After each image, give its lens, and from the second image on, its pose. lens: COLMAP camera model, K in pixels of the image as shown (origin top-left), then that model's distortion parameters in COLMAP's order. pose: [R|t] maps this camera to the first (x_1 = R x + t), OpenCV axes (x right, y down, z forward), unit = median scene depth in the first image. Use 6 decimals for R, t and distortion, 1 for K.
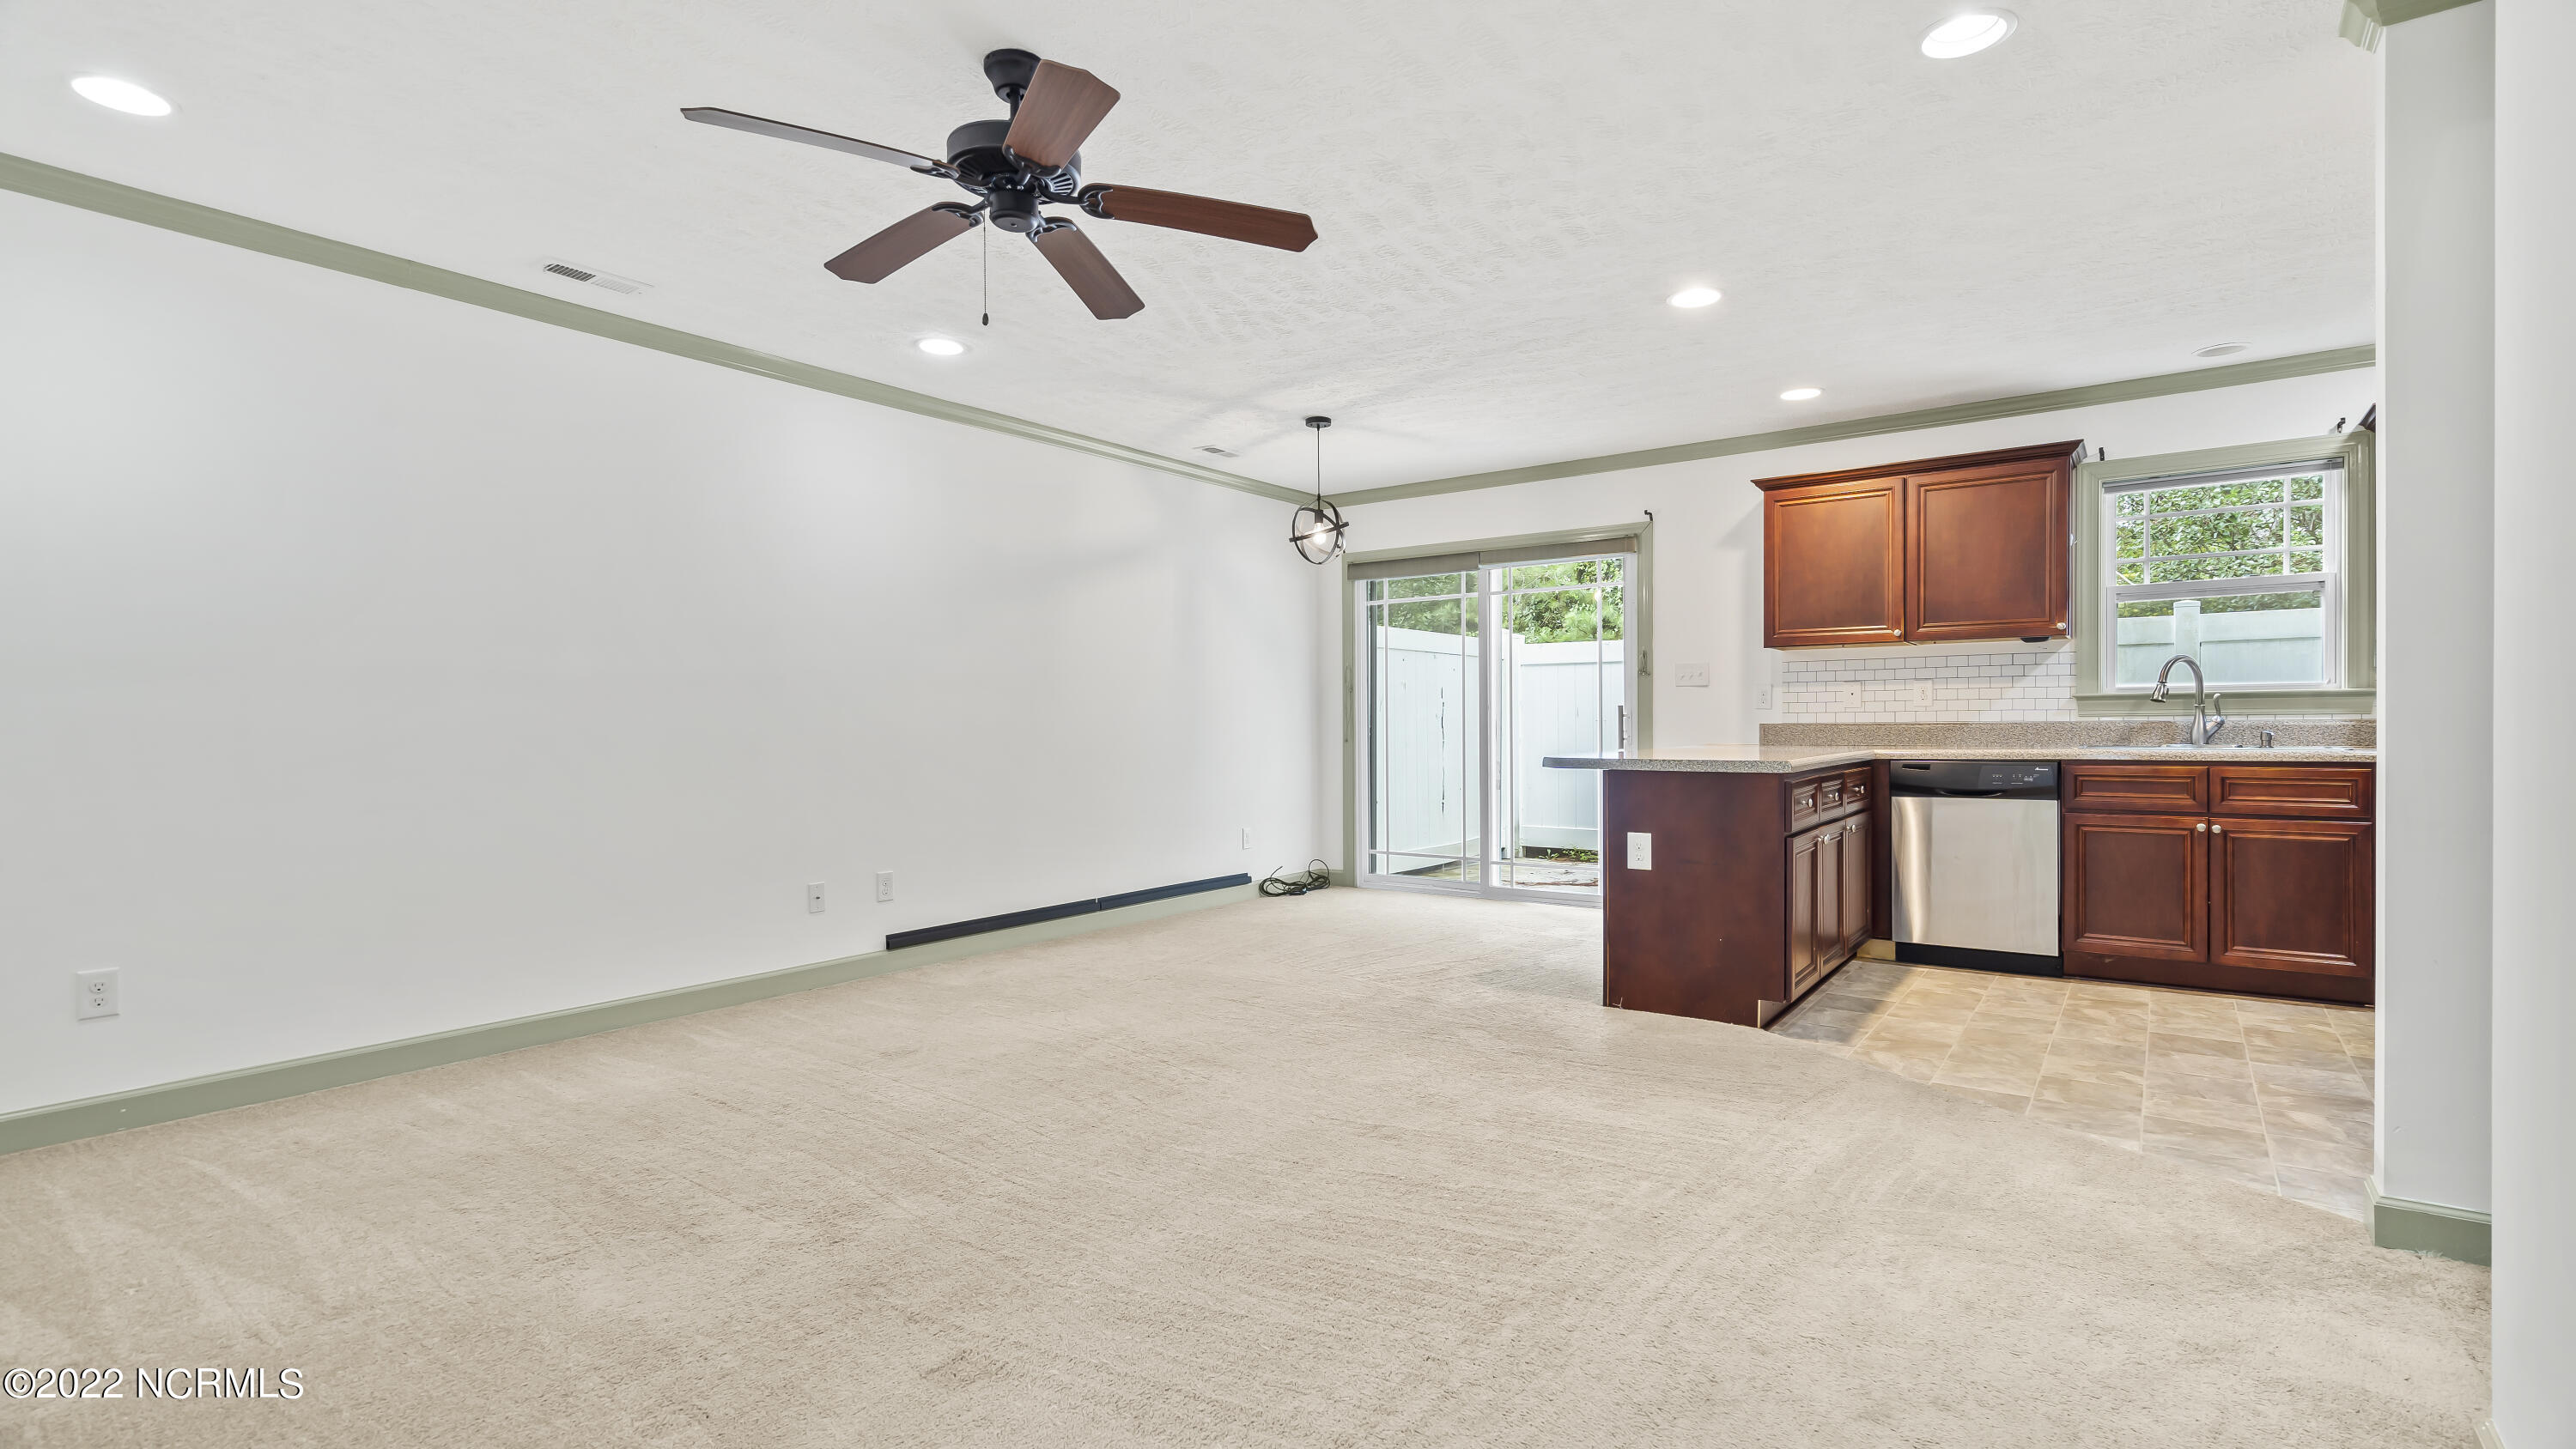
lens RADIAL K [[1186.4, 0, 1288.6], [0, 1186.4, 733.2], [0, 0, 1]] dist [-0.001829, 0.000862]
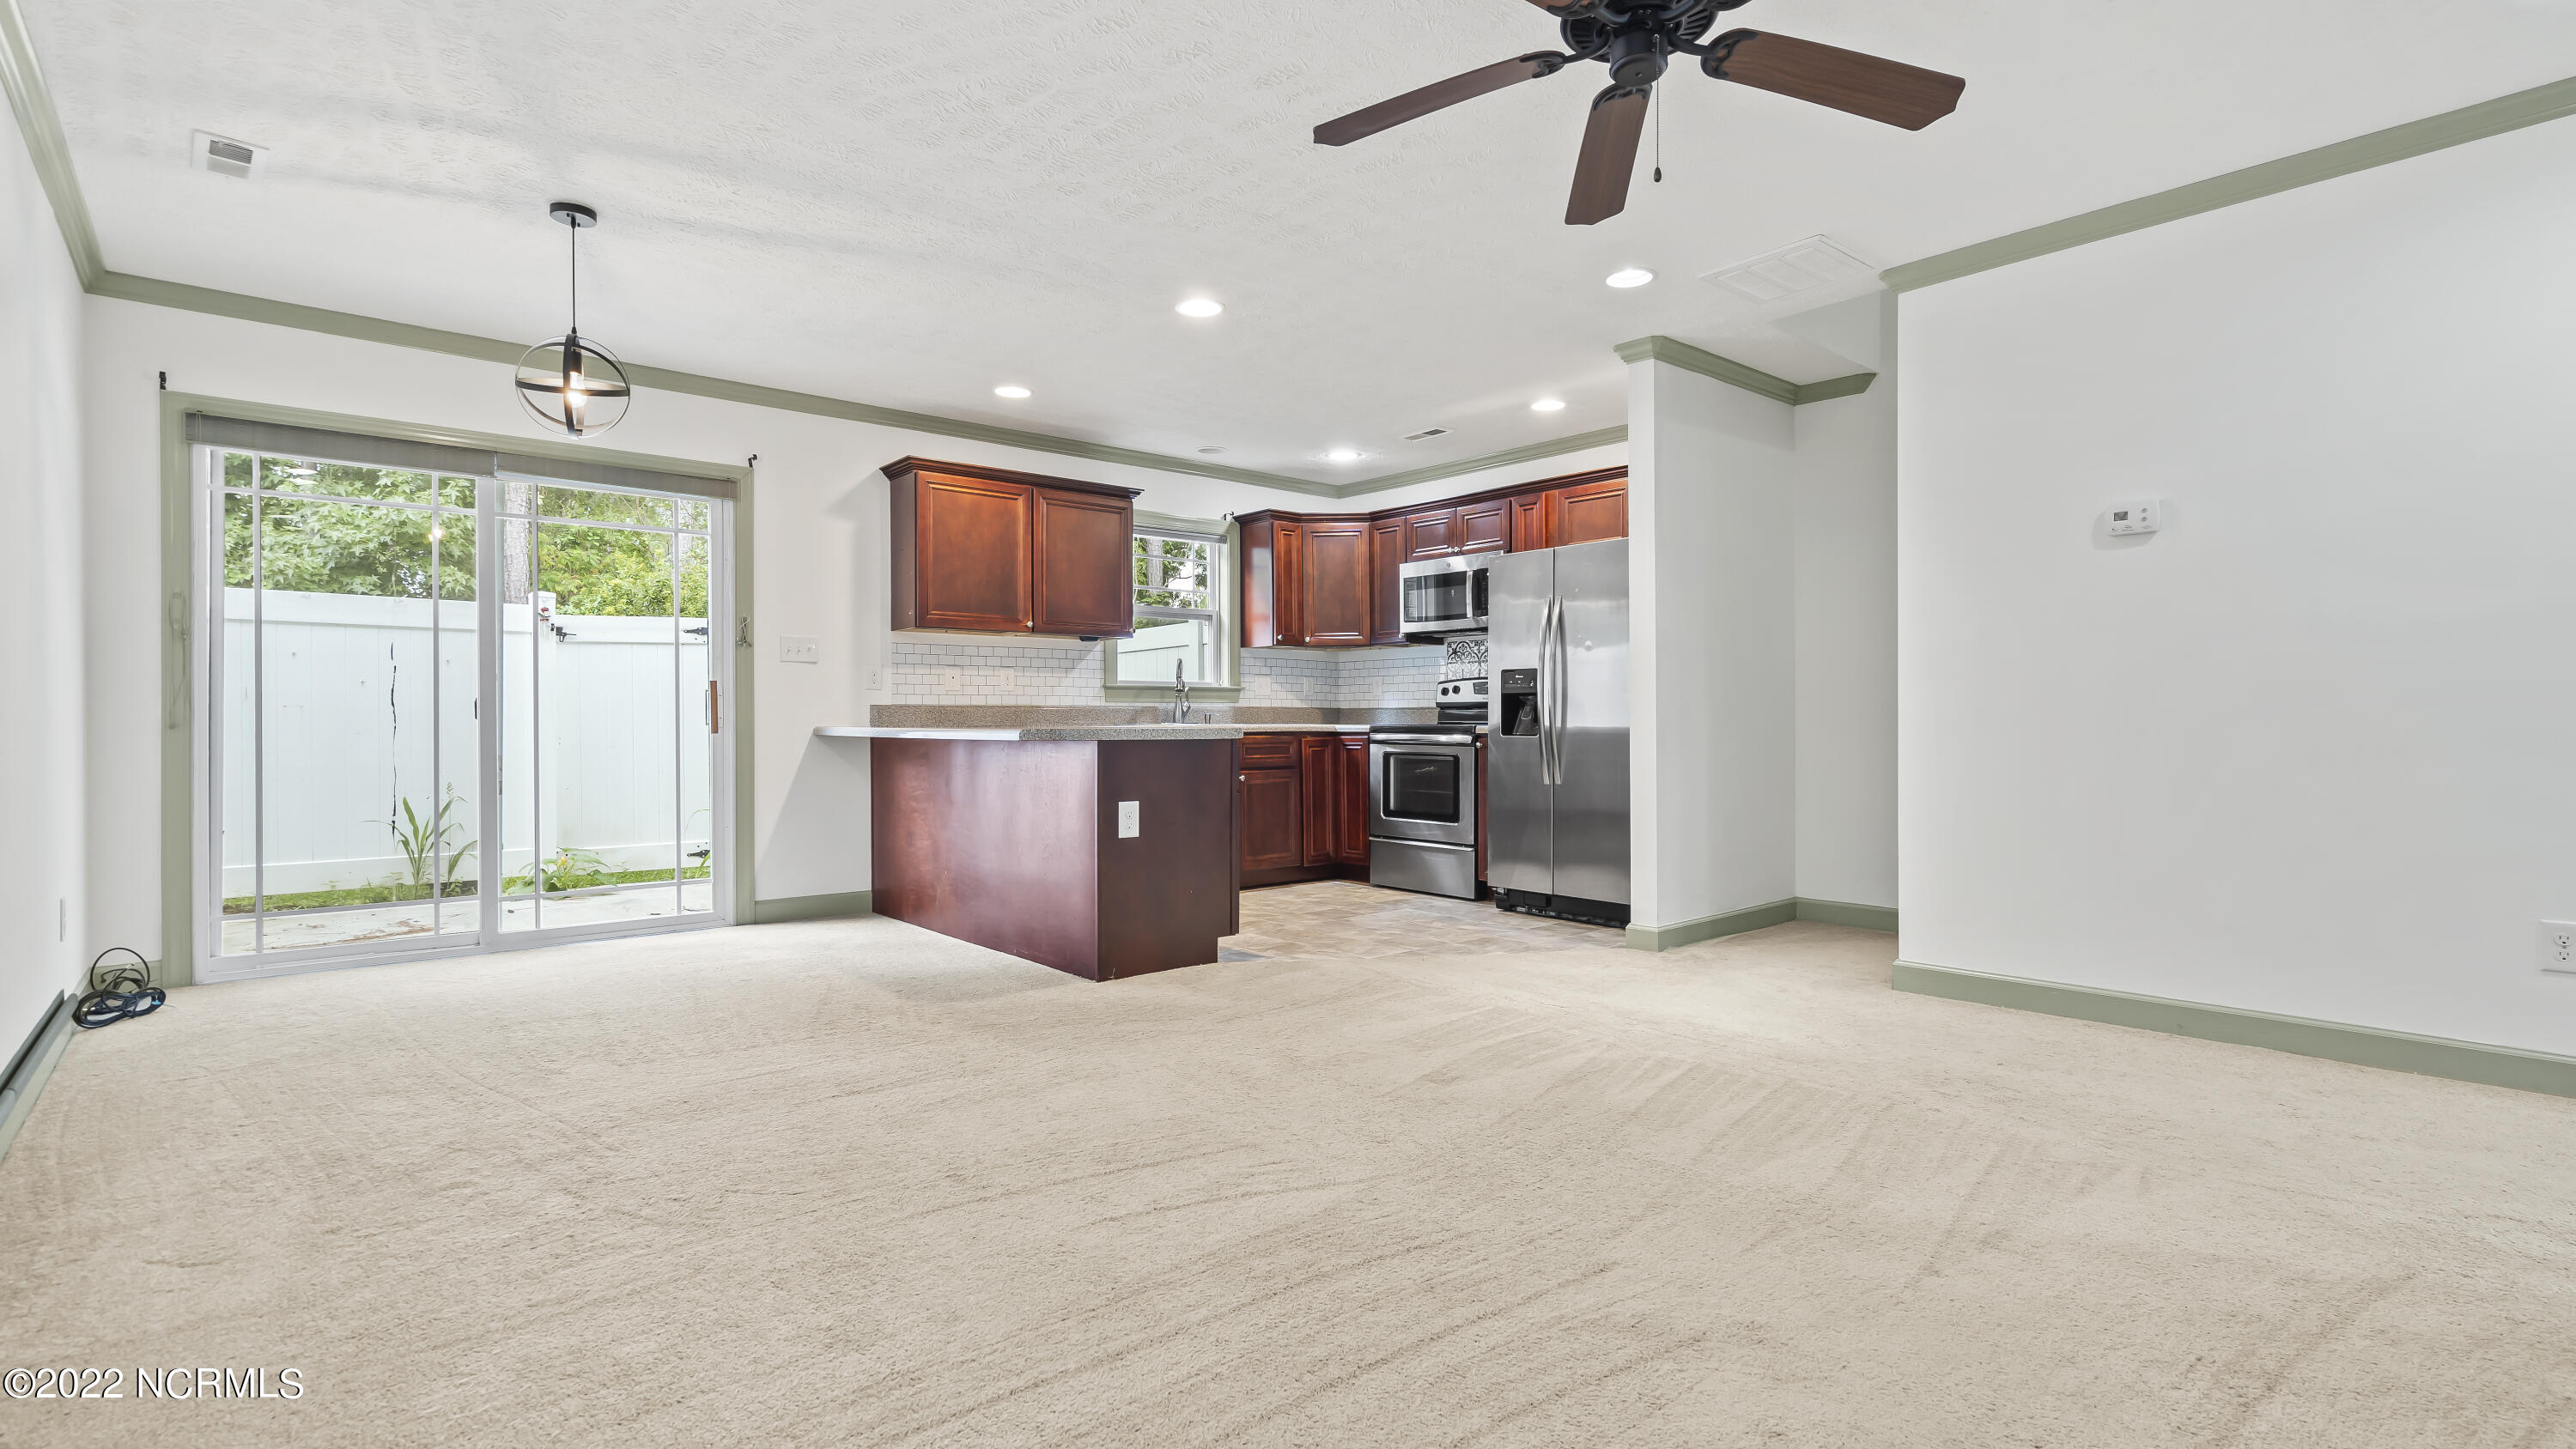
lens RADIAL K [[1198.5, 0, 1288.0], [0, 1198.5, 724.5], [0, 0, 1]] dist [0.001974, 0.001110]
pose [[0.227167, 0.004294, 0.973846, -0.566406], [0.009851, 0.999929, -0.006707, 0.021557], [-0.973806, 0.011117, 0.227109, 0.529209]]
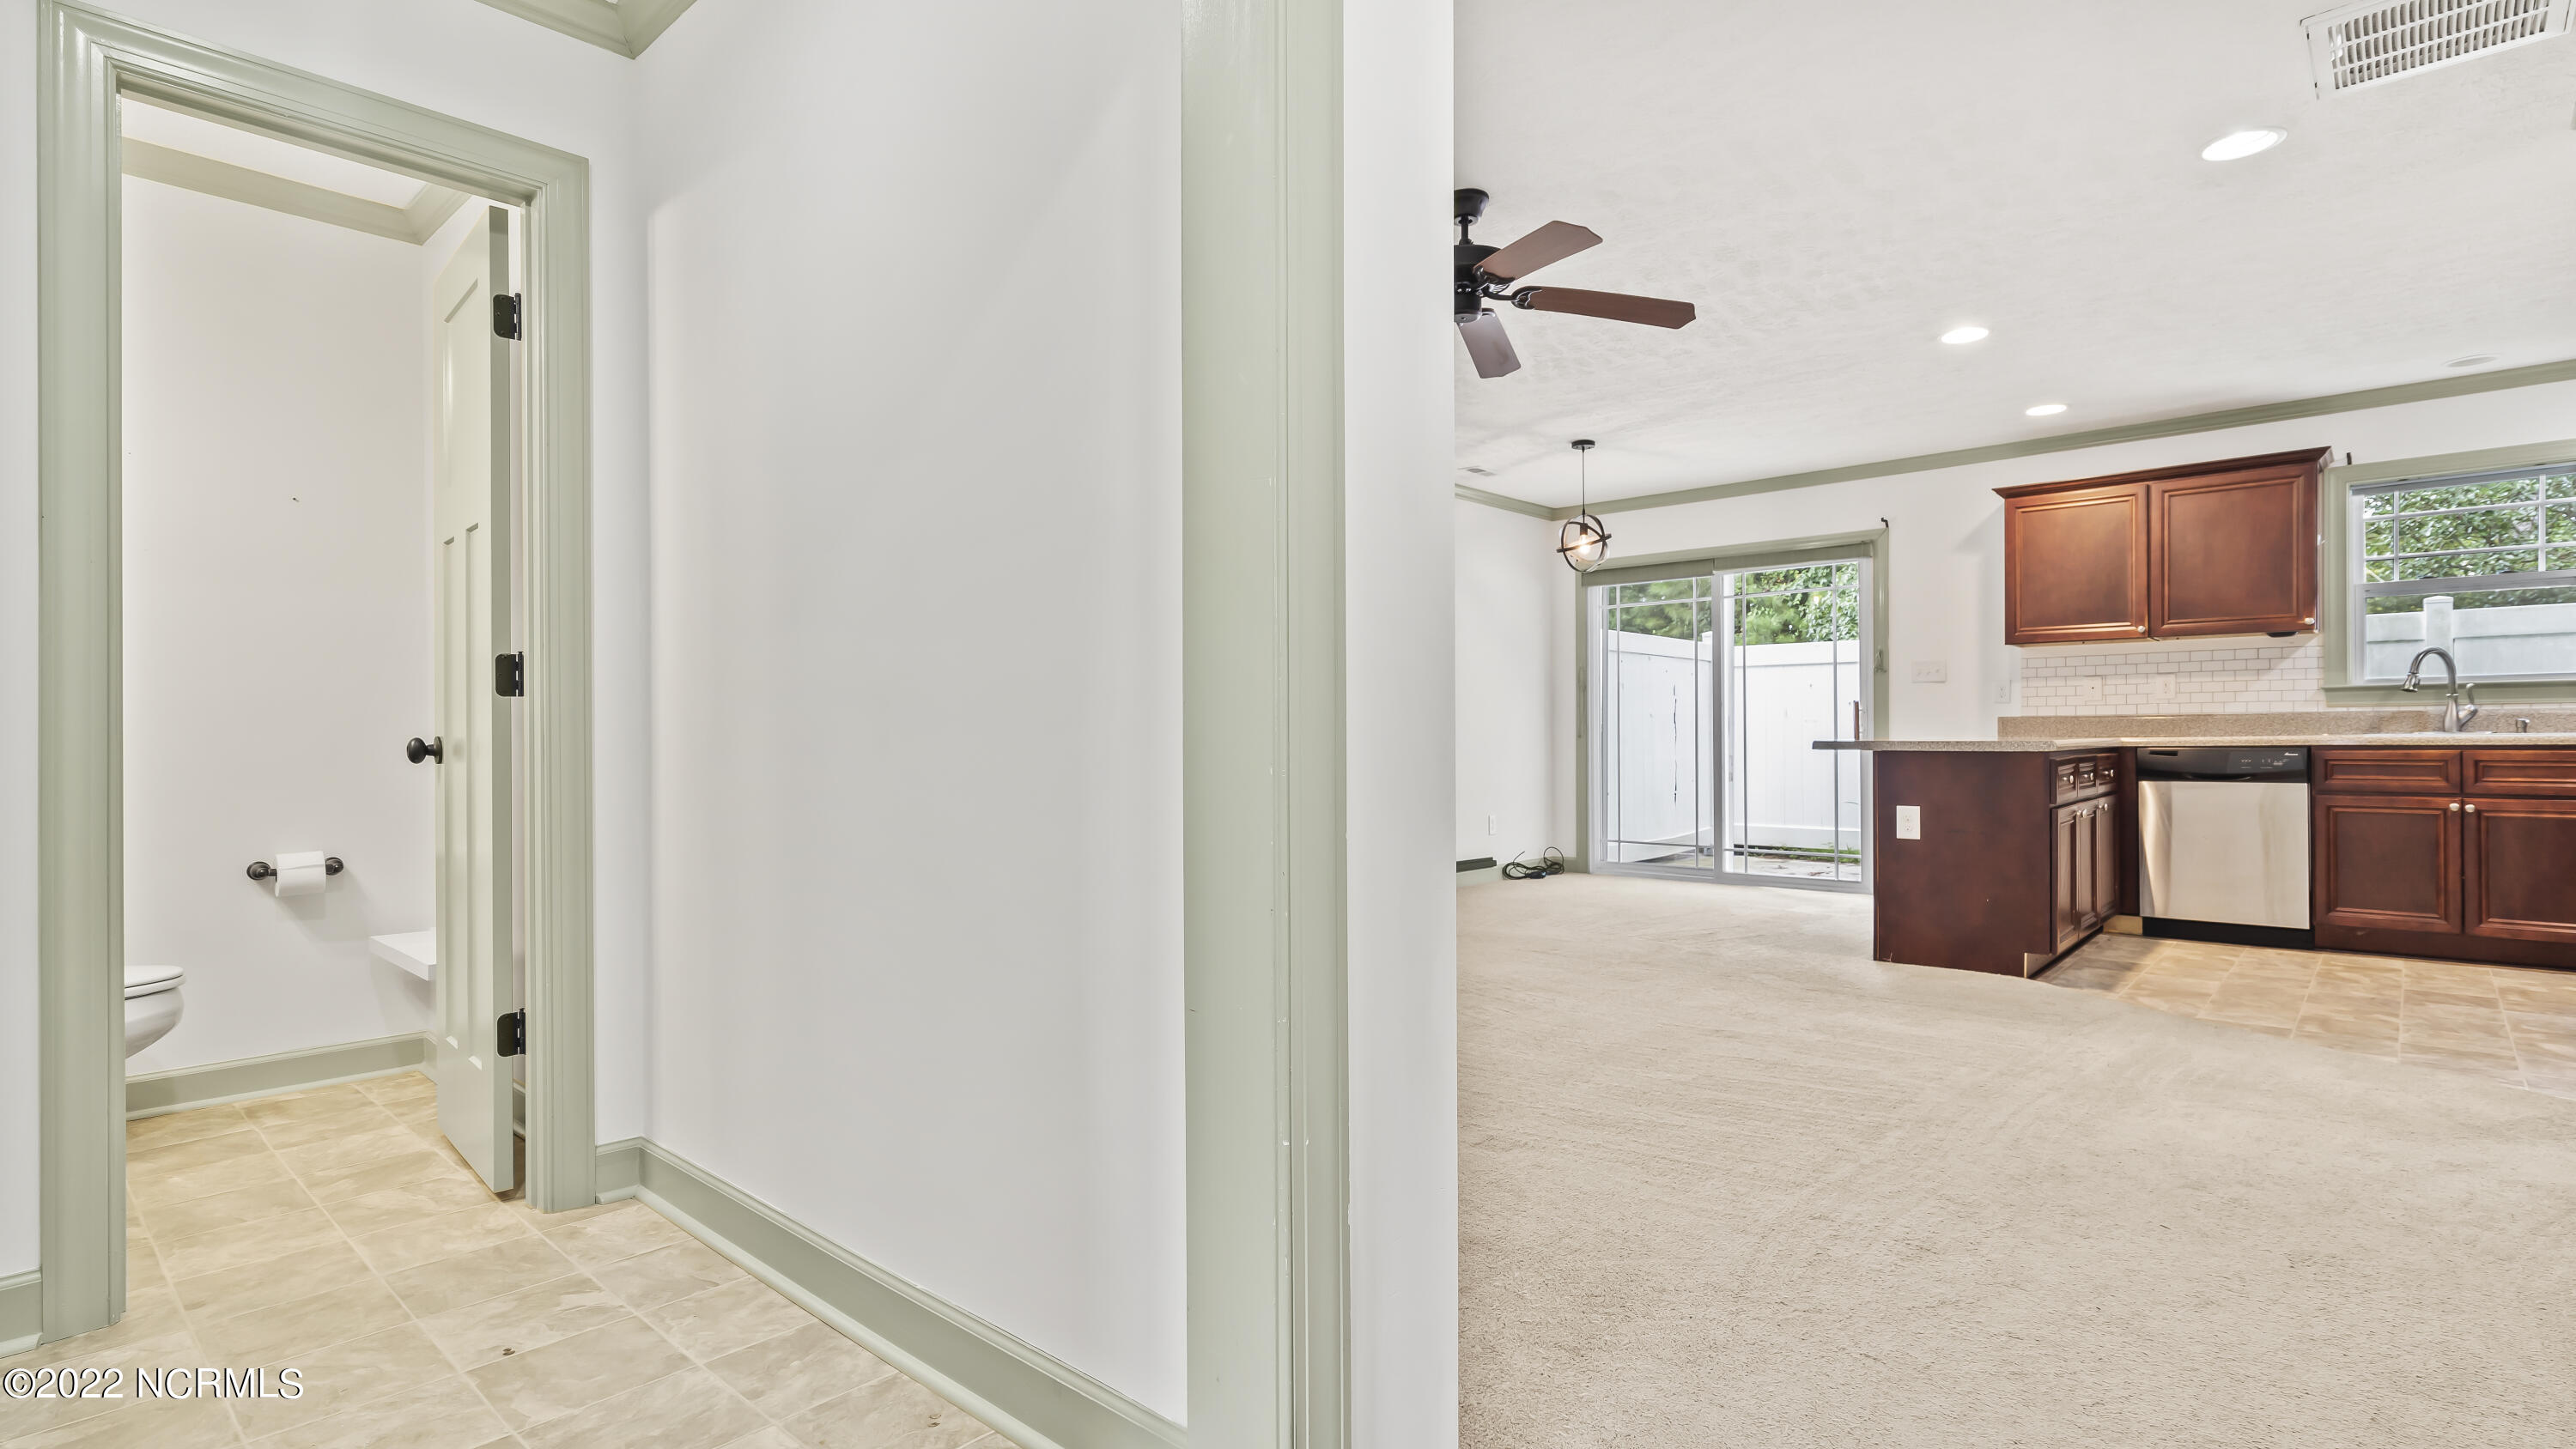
lens RADIAL K [[1227.0, 0, 1288.0], [0, 1227.0, 733.7], [0, 0, 1]] dist [0.001773, -0.000494]
pose [[0.994539, 0.001125, -0.104362, -0.142201], [-0.002256, 0.999940, -0.010720, 0.023979], [0.104343, 0.010897, 0.994482, -0.187602]]
